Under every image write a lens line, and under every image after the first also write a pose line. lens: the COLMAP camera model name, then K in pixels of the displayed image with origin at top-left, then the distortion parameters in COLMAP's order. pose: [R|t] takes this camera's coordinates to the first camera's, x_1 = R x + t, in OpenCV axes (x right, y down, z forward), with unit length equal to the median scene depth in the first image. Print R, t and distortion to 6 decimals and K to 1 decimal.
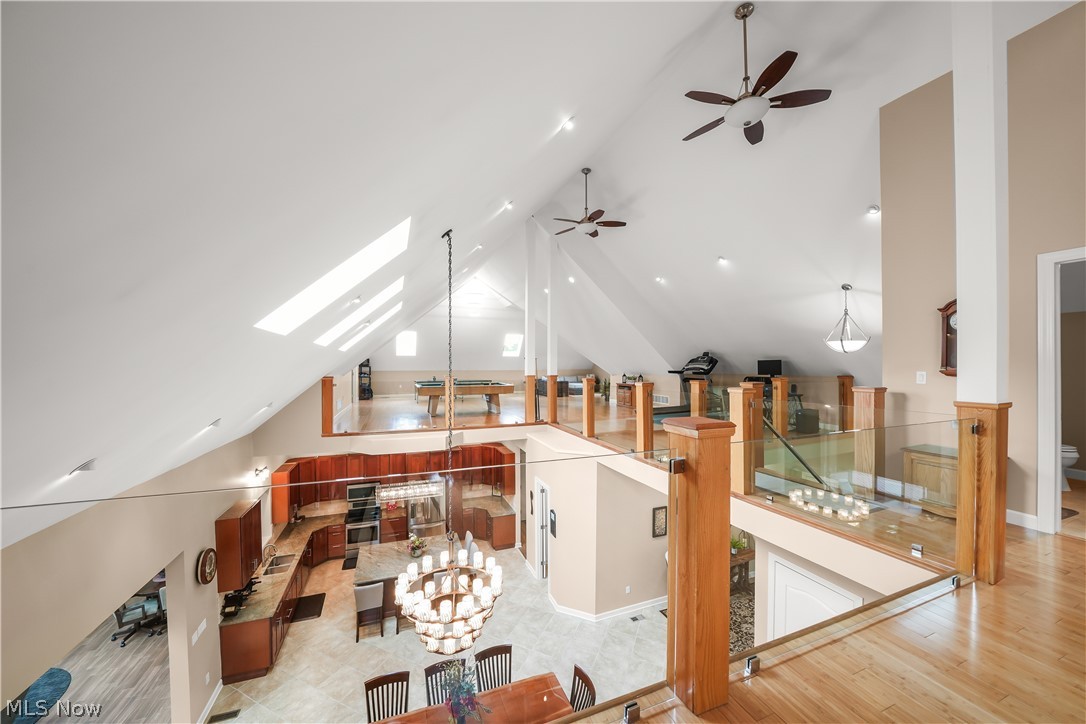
lens RADIAL K [[376.8, 0, 537.9], [0, 376.8, 367.6], [0, 0, 1]] dist [-0.017525, 0.000136]
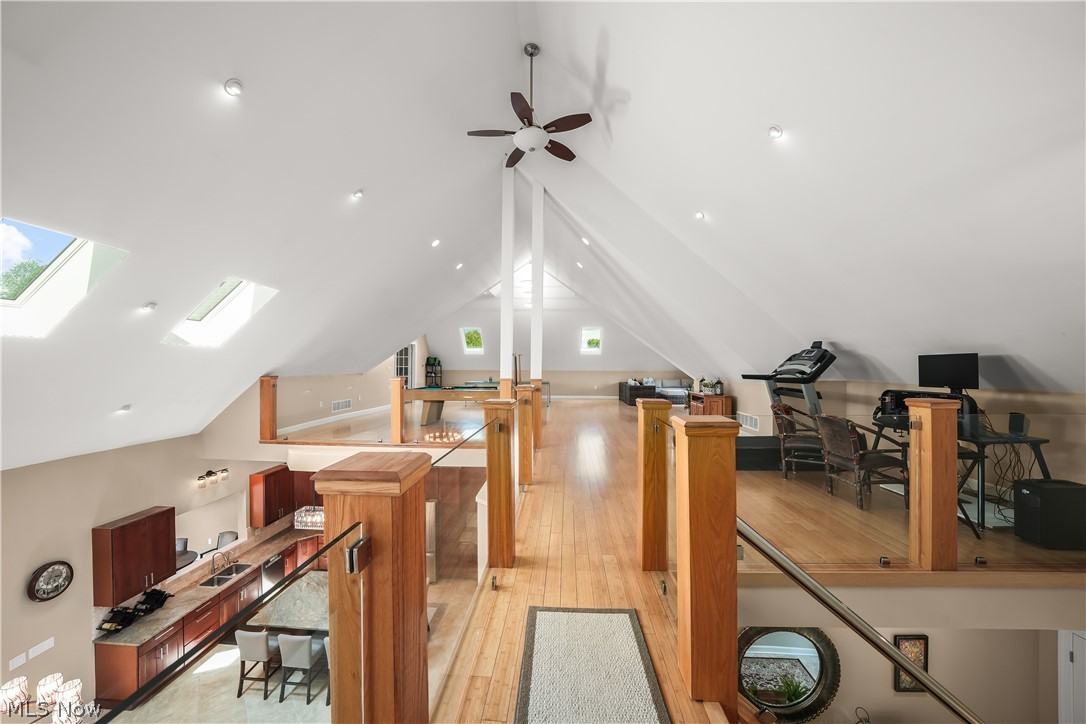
lens RADIAL K [[376.8, 0, 537.1], [0, 376.8, 364.9], [0, 0, 1]] dist [-0.017525, 0.000136]
pose [[0.913347, 0.003776, -0.407164, 0.312636], [-0.007346, 0.999947, -0.007207, -0.000590], [0.407115, 0.009573, 0.913327, 0.360363]]
